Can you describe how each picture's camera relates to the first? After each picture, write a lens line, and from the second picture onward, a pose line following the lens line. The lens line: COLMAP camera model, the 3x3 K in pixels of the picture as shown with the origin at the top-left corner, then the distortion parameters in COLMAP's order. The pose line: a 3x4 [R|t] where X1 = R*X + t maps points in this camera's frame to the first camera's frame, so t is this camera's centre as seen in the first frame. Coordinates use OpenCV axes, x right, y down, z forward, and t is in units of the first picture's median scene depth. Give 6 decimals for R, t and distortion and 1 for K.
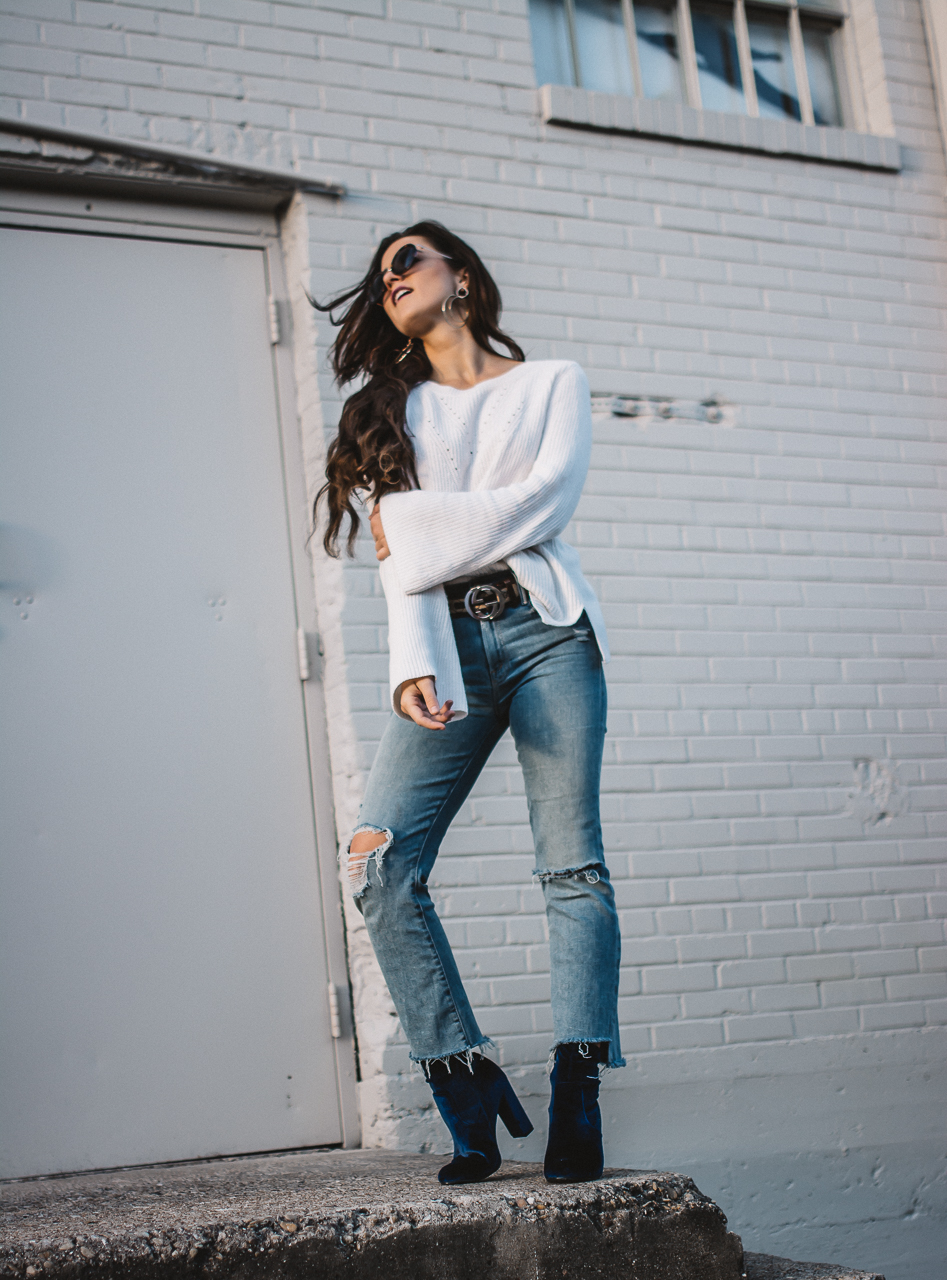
lens RADIAL K [[2064.5, 0, 472.5], [0, 2064.5, 726.5], [0, 0, 1]] dist [-0.036220, 0.000000]
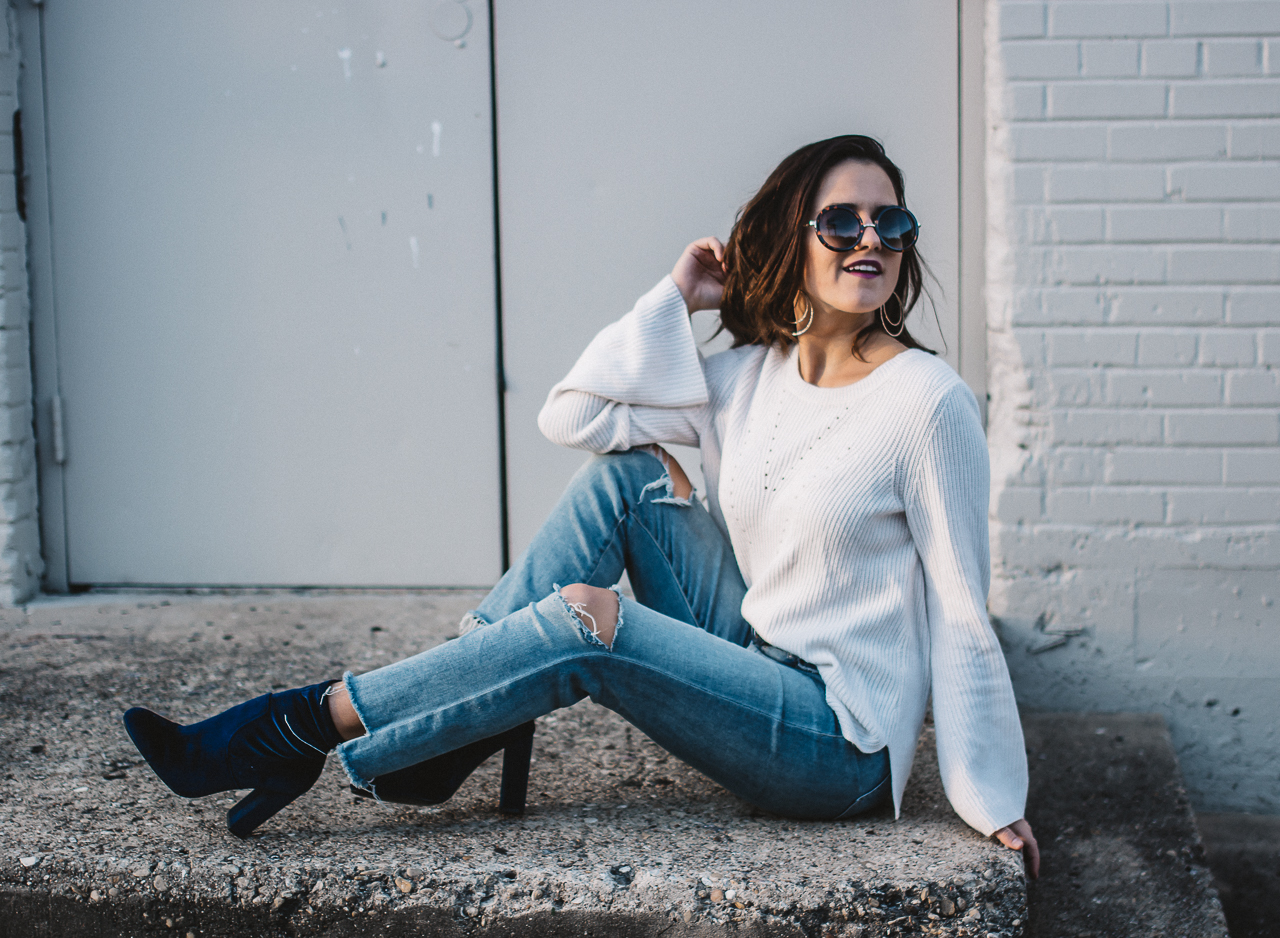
lens RADIAL K [[2427.2, 0, 705.0], [0, 2427.2, 494.4], [0, 0, 1]] dist [-0.058440, 0.000000]
pose [[0.860031, 0.160942, -0.484194, 0.280083], [0.017191, 0.939273, 0.342740, -0.145203], [0.509952, -0.303091, 0.805037, 0.189080]]
